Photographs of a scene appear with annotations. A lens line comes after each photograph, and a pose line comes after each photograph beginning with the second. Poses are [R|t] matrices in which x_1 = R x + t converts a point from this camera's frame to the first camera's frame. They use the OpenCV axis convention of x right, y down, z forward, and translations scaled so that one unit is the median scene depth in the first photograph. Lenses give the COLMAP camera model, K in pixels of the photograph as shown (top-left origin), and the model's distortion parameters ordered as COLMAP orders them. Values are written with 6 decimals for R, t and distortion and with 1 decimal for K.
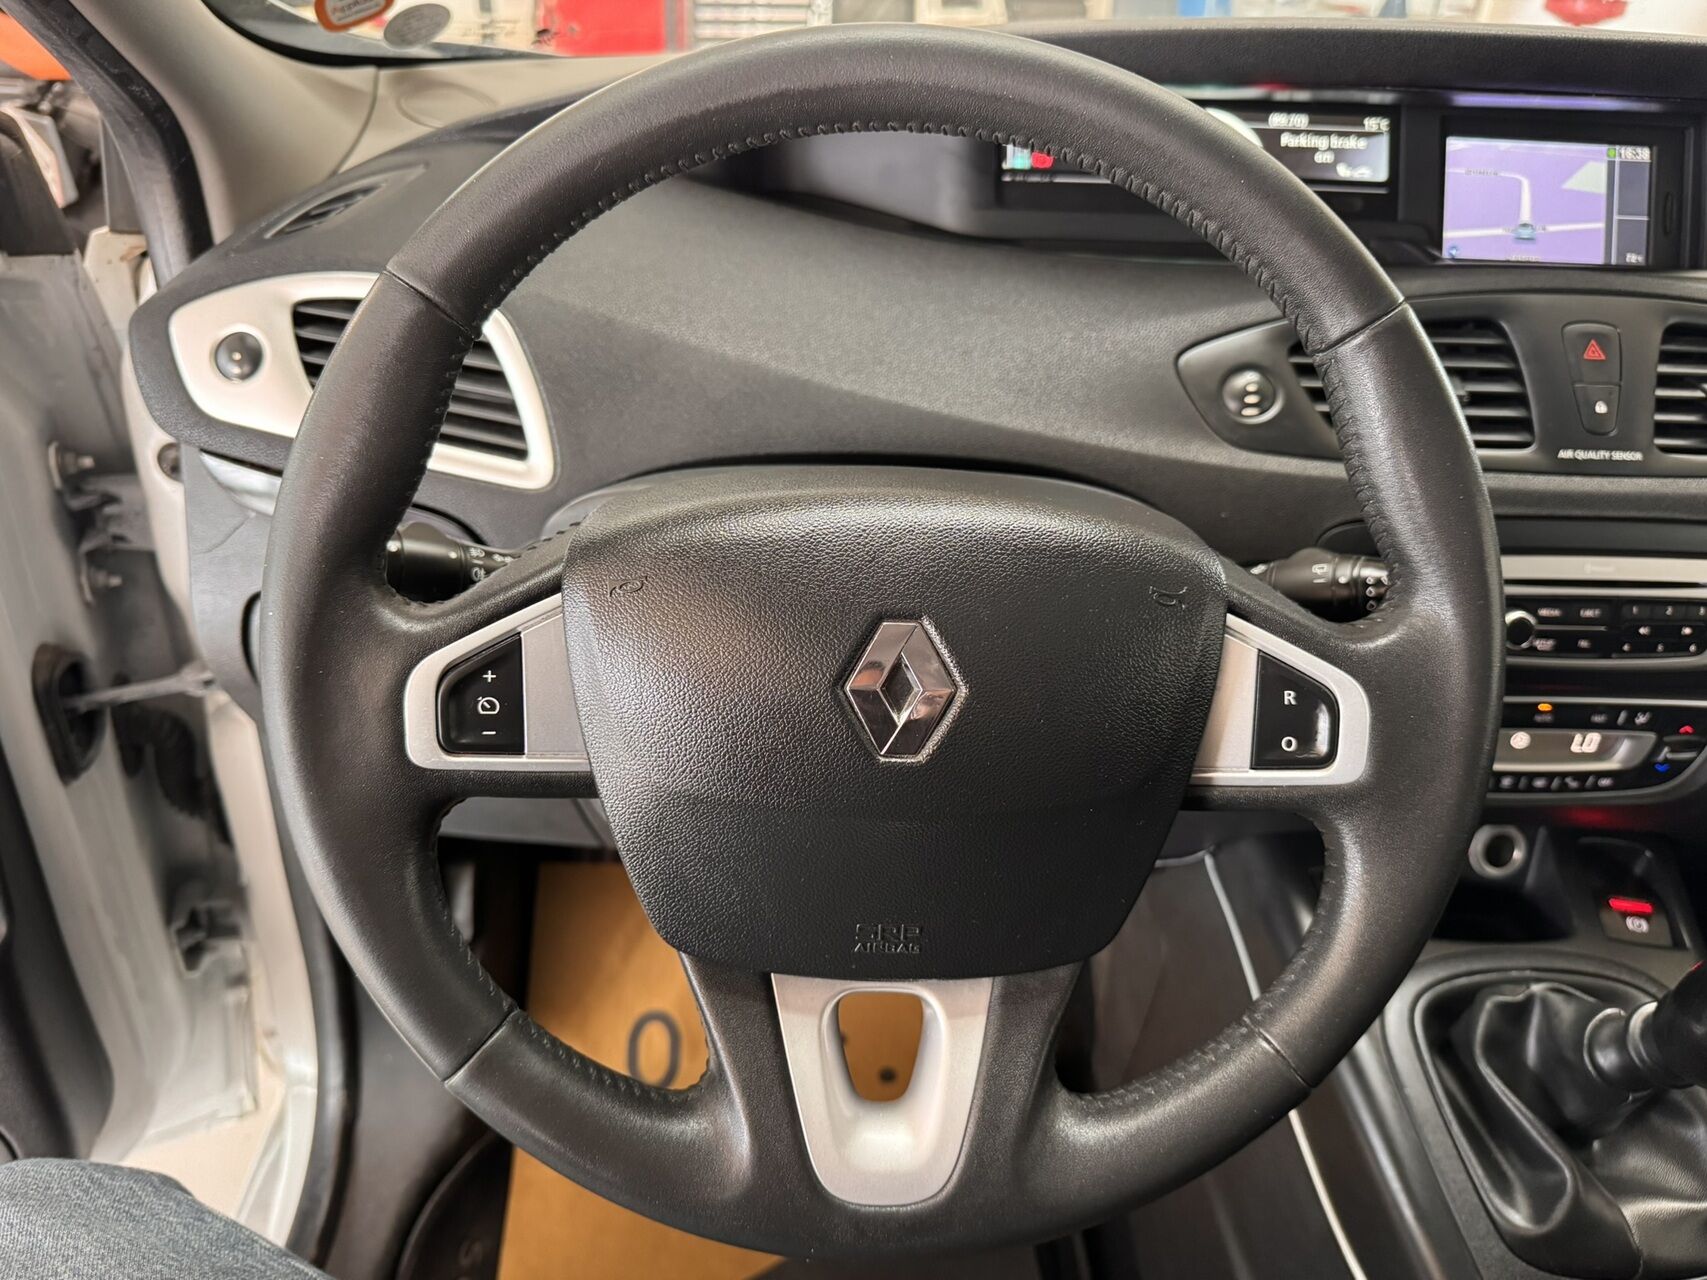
lens RADIAL K [[1217.1, 0, 853.5], [0, 1217.1, 640.0], [0, 0, 1]] dist [-0.020986, -0.001737]
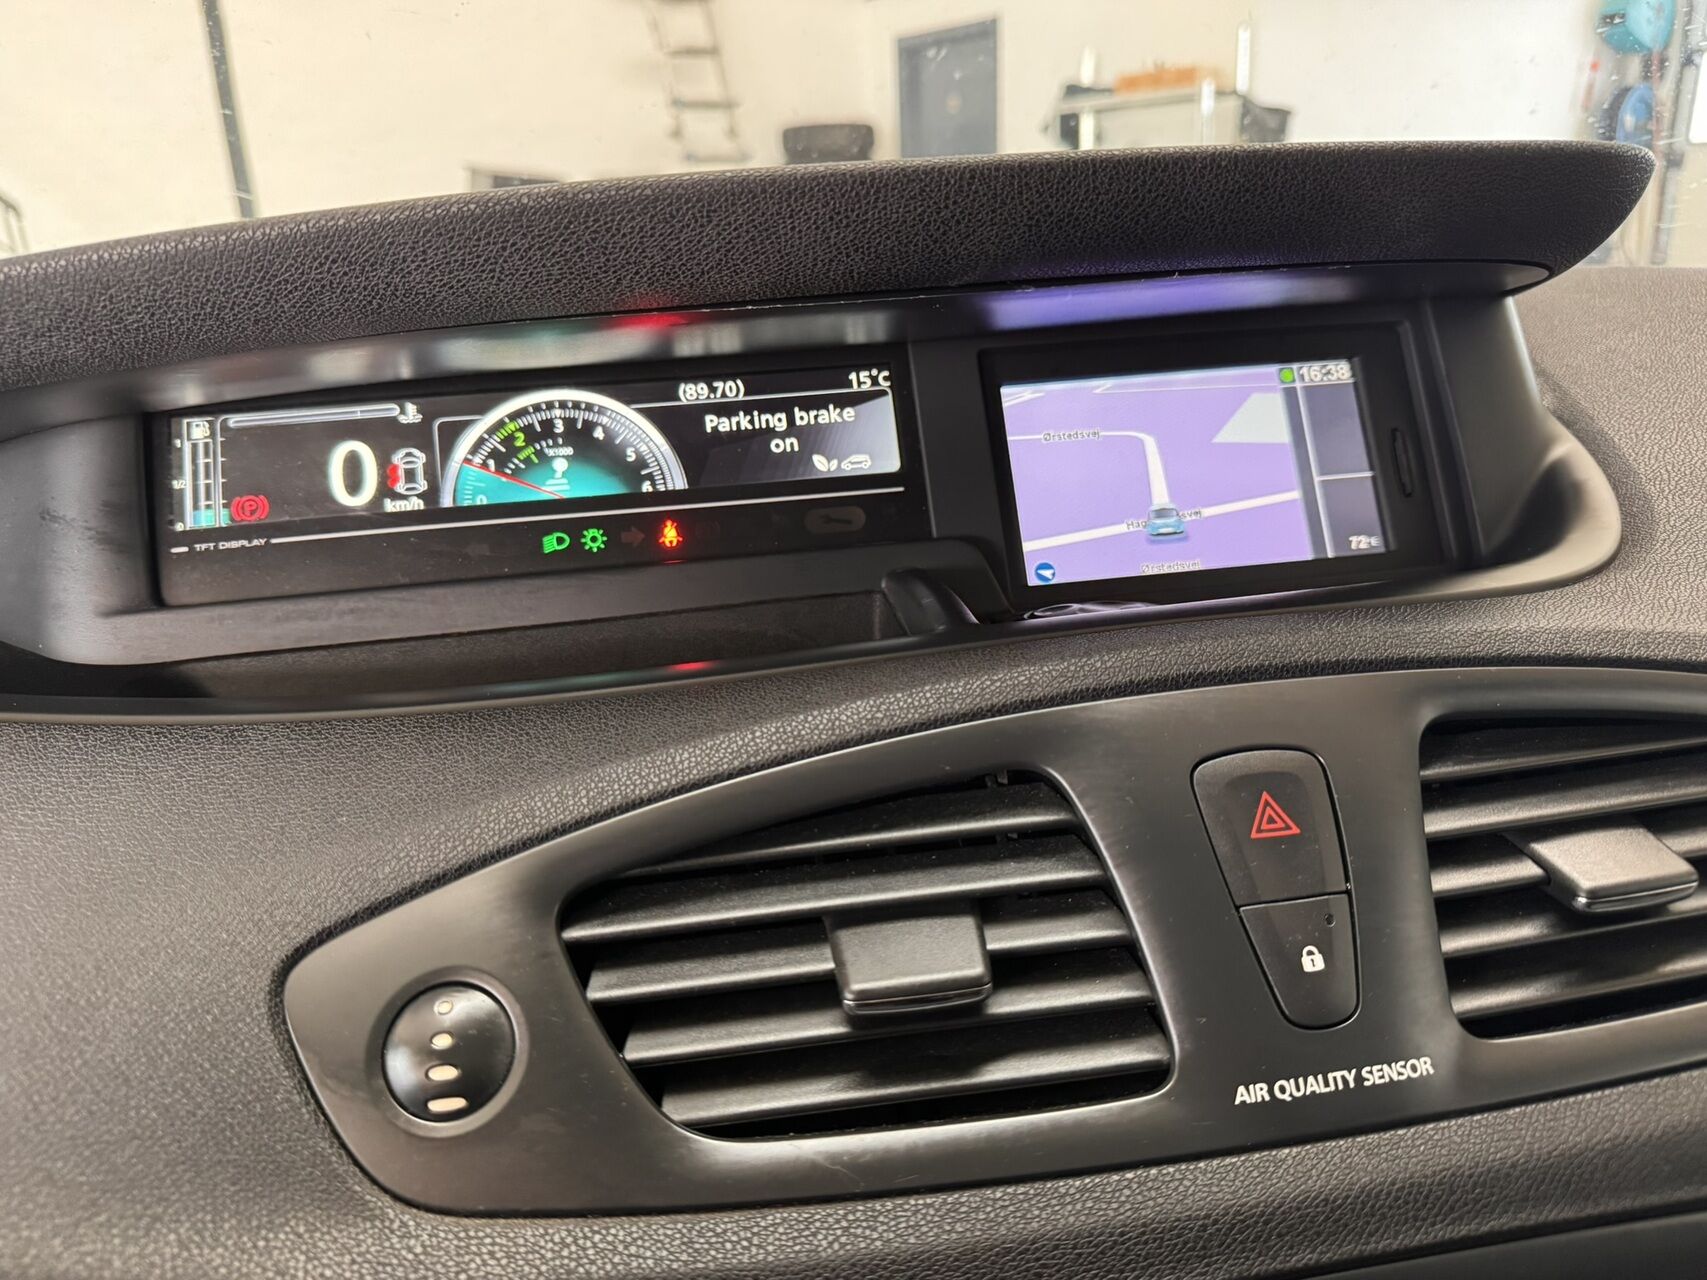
lens RADIAL K [[1177.9, 0, 853.5], [0, 1177.9, 640.0], [0, 0, 1]] dist [0.083792, -0.224255]
pose [[0.988631, -0.125587, 0.082688, 0.409067], [0.140339, 0.968107, -0.207544, -0.216993], [-0.053986, 0.216789, 0.974725, 0.542581]]
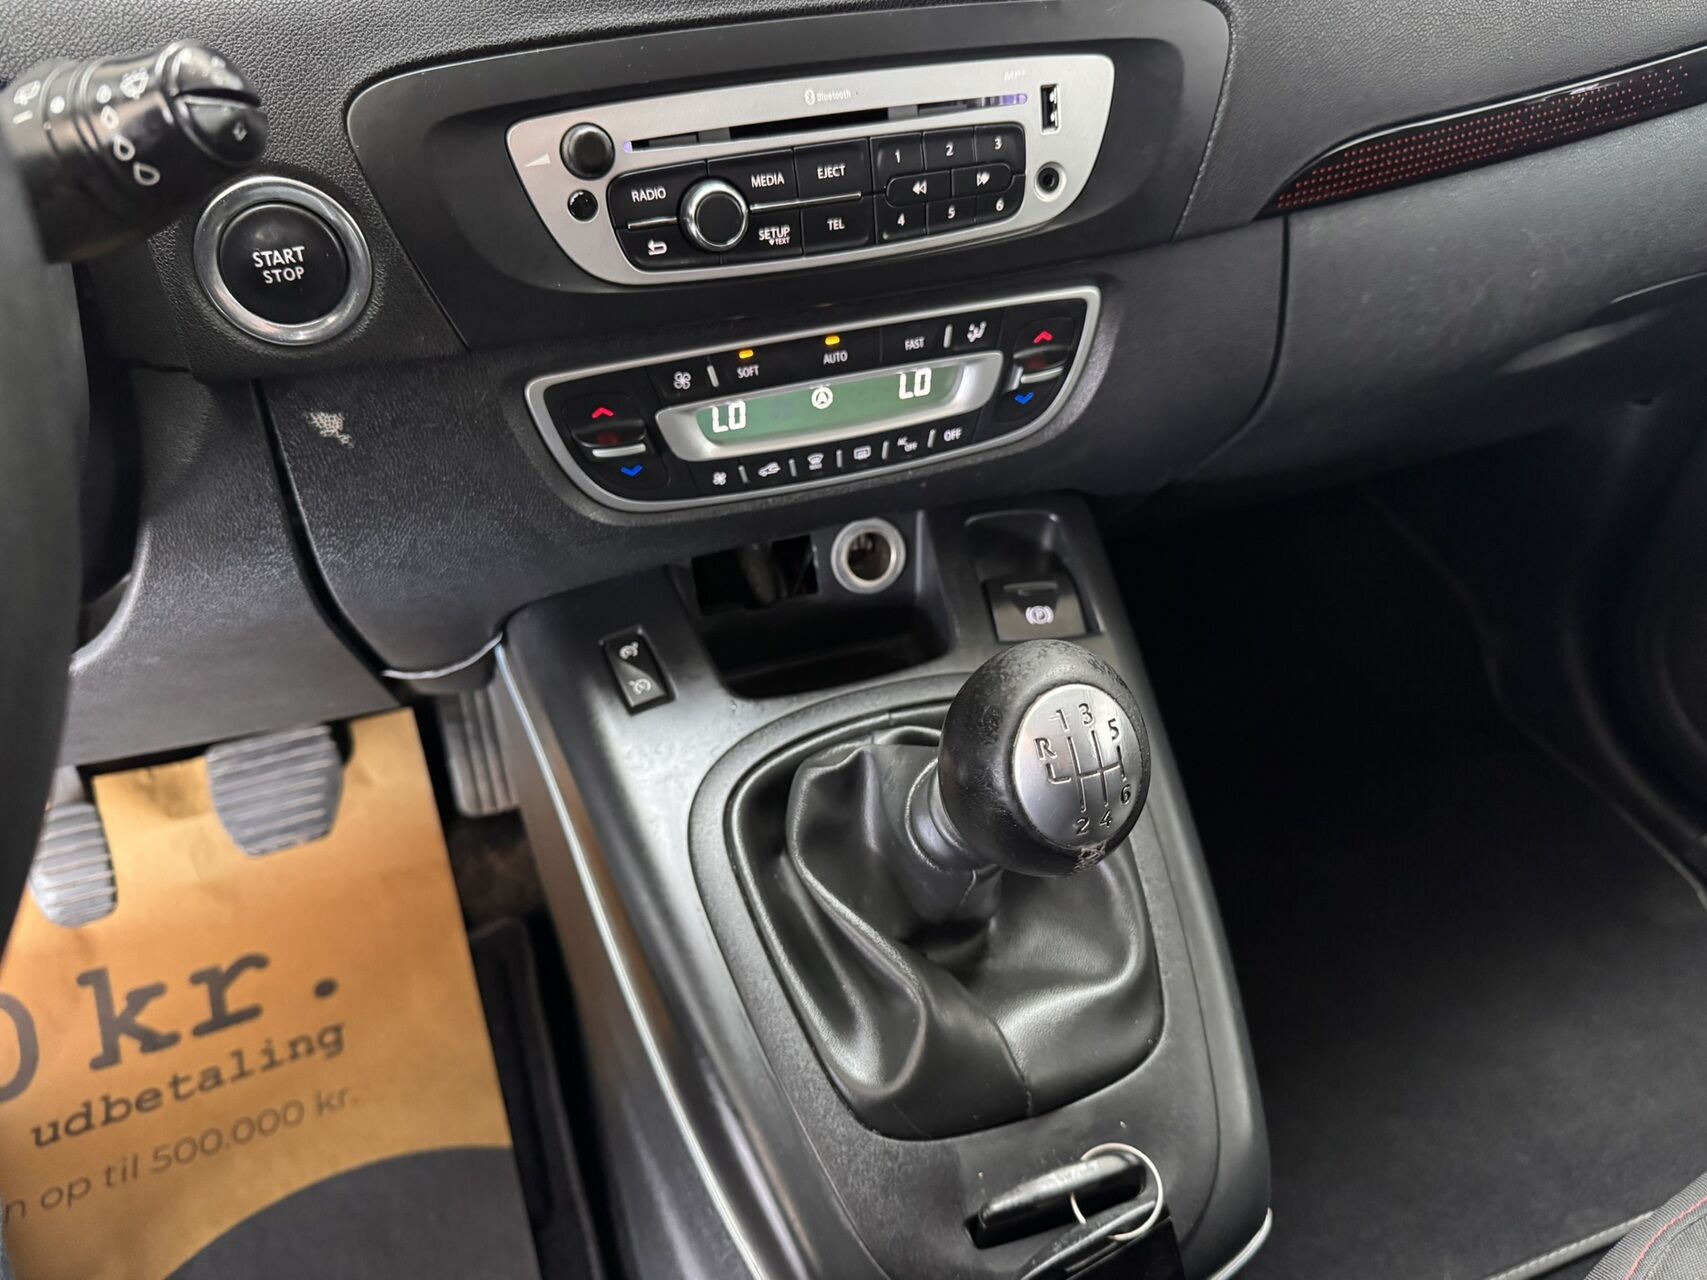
lens RADIAL K [[1248.1, 0, 853.5], [0, 1248.1, 640.0], [0, 0, 1]] dist [0.237280, -0.512457]
pose [[0.952619, -0.222949, 0.206909, 0.391984], [0.181340, 0.962423, 0.202133, 0.074909], [-0.244199, -0.155034, 0.957252, 0.288840]]
